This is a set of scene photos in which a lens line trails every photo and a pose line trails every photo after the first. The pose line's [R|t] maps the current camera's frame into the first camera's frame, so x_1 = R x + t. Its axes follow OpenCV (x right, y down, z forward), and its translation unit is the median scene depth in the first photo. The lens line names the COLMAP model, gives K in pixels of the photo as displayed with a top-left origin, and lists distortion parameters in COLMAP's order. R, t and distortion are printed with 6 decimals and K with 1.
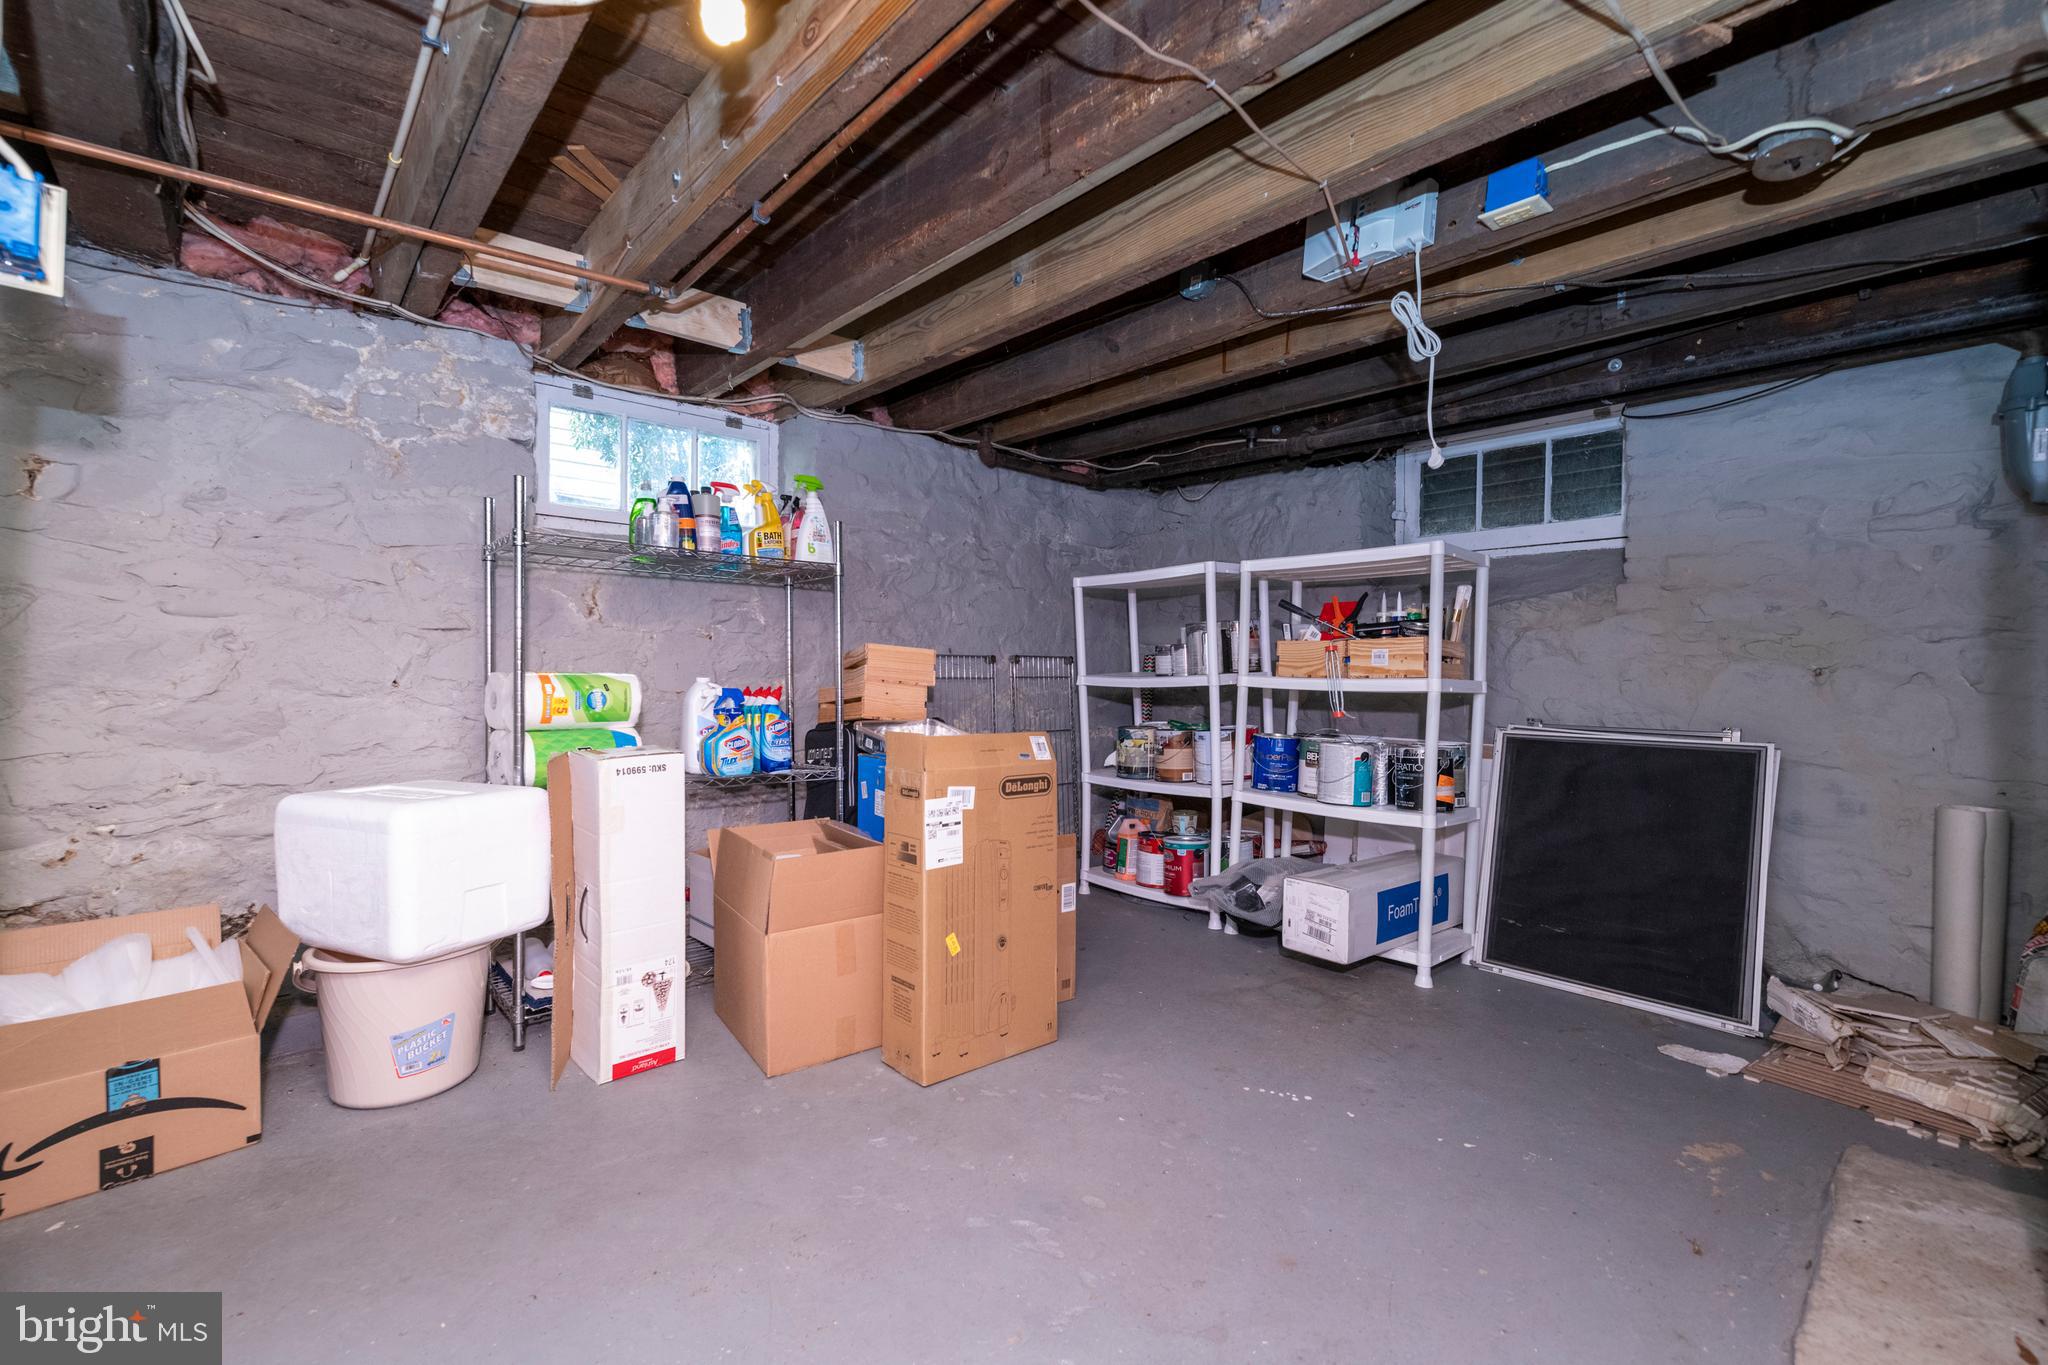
lens RADIAL K [[876.4, 0, 1014.6], [0, 876.4, 694.1], [0, 0, 1]] dist [0.010334, -0.002877]
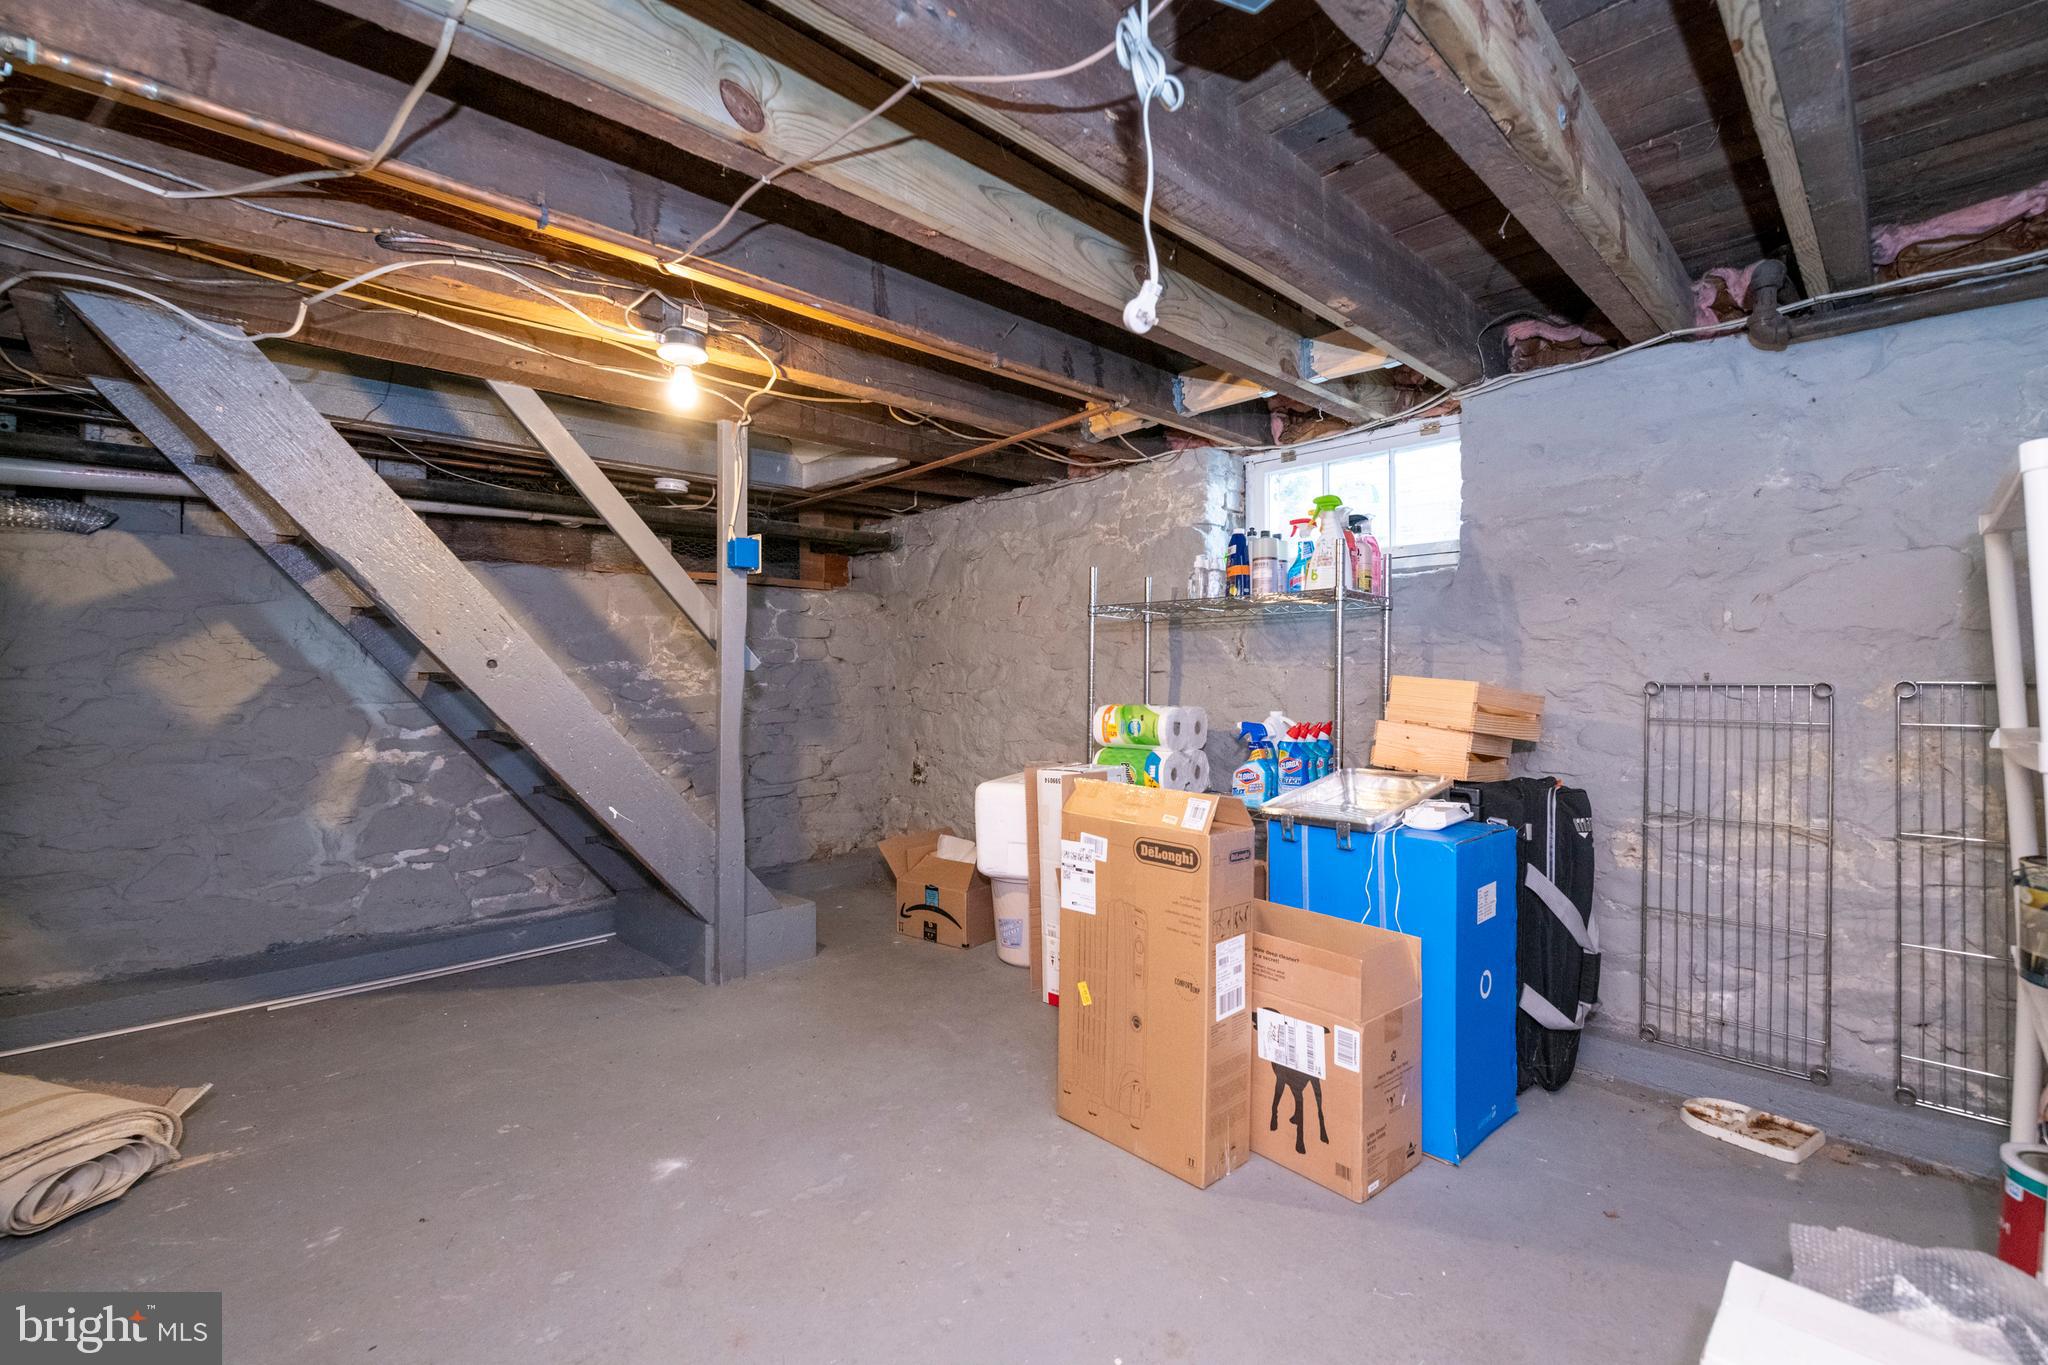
lens RADIAL K [[876.4, 0, 1016.0], [0, 876.4, 674.9], [0, 0, 1]] dist [0.010334, -0.002877]
pose [[0.051625, -0.009274, -0.998623, 0.852477], [-0.017940, 0.999787, -0.010212, -0.057686], [0.998505, 0.018443, 0.051447, 0.804501]]
